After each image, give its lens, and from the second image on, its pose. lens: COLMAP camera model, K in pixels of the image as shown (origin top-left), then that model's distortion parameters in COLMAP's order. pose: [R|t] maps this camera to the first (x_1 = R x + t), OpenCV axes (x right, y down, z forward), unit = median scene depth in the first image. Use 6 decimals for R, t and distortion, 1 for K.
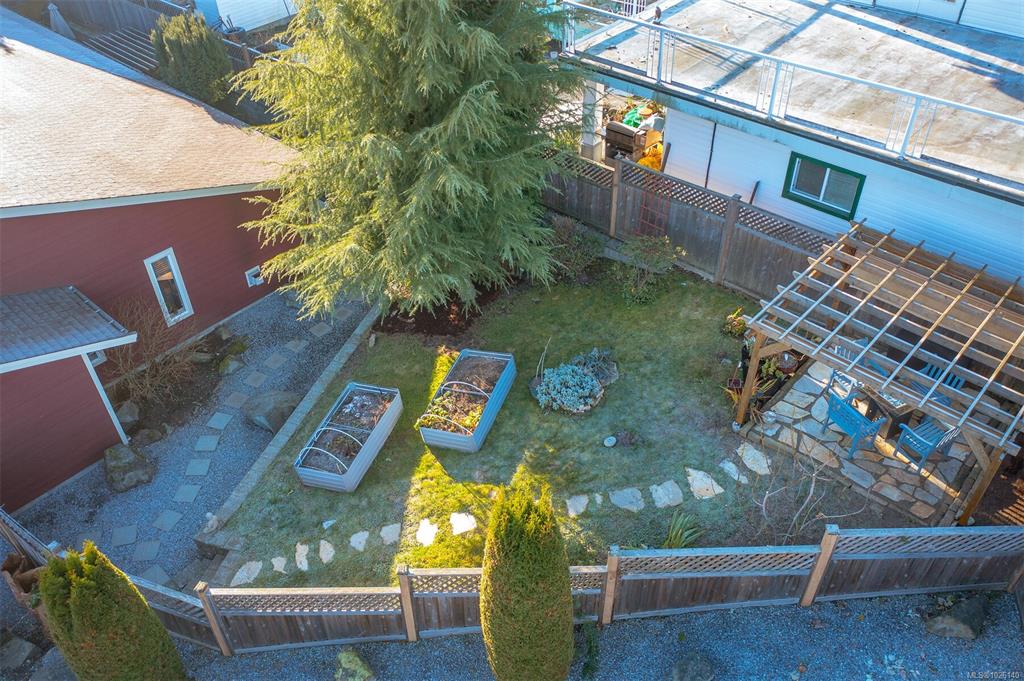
lens RADIAL K [[846.3, 0, 515.2], [0, 846.3, 332.0], [0, 0, 1]] dist [0.004449, 0.013352]
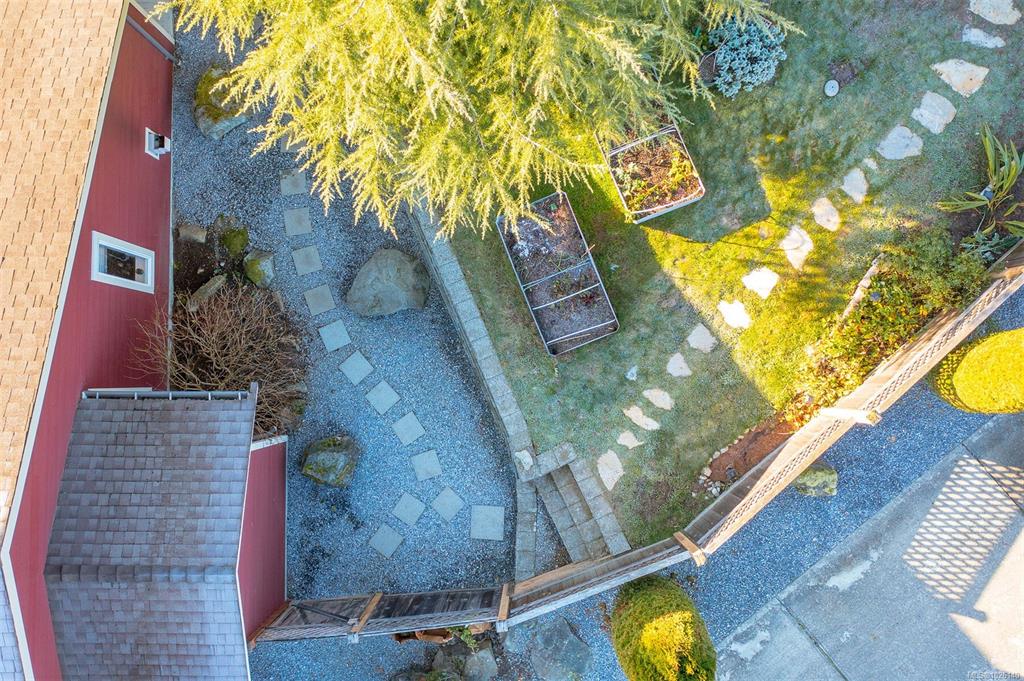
lens RADIAL K [[846.3, 0, 513.9], [0, 846.3, 337.5], [0, 0, 1]] dist [0.004449, 0.013352]
pose [[0.746212, -0.664236, 0.044257, -0.329363], [0.423065, 0.524505, 0.738858, -0.503483], [-0.513989, -0.532621, 0.672406, 0.491325]]
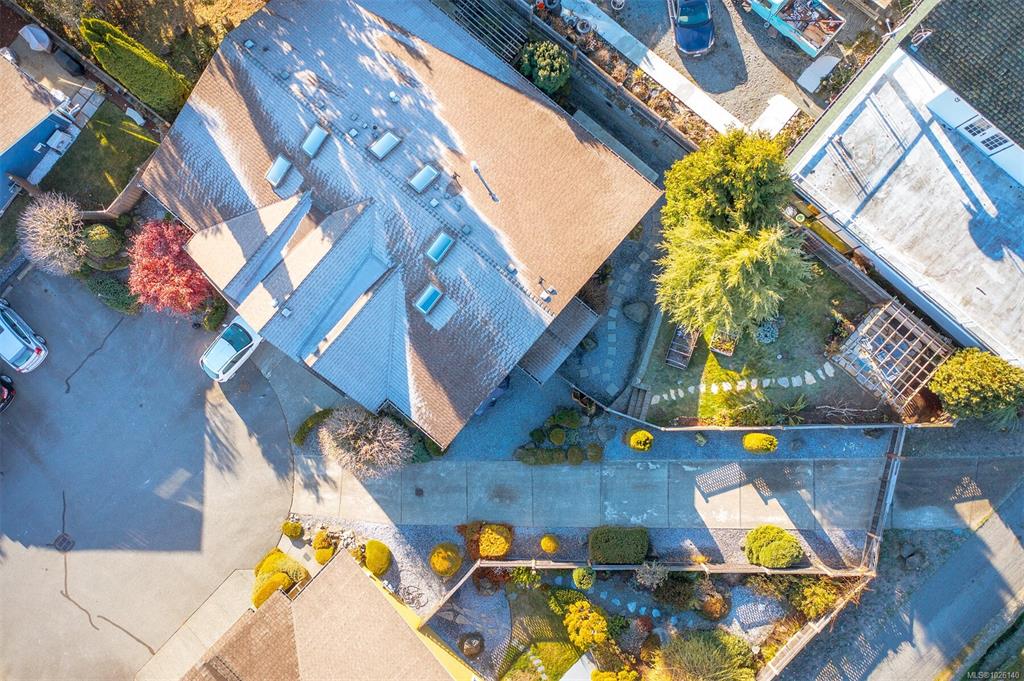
lens RADIAL K [[846.3, 0, 509.3], [0, 846.3, 342.8], [0, 0, 1]] dist [0.004449, 0.013352]
pose [[0.999839, -0.017508, -0.003811, -0.809400], [0.014544, 0.668736, 0.743358, -2.098134], [-0.010466, -0.743294, 0.668883, -0.884445]]
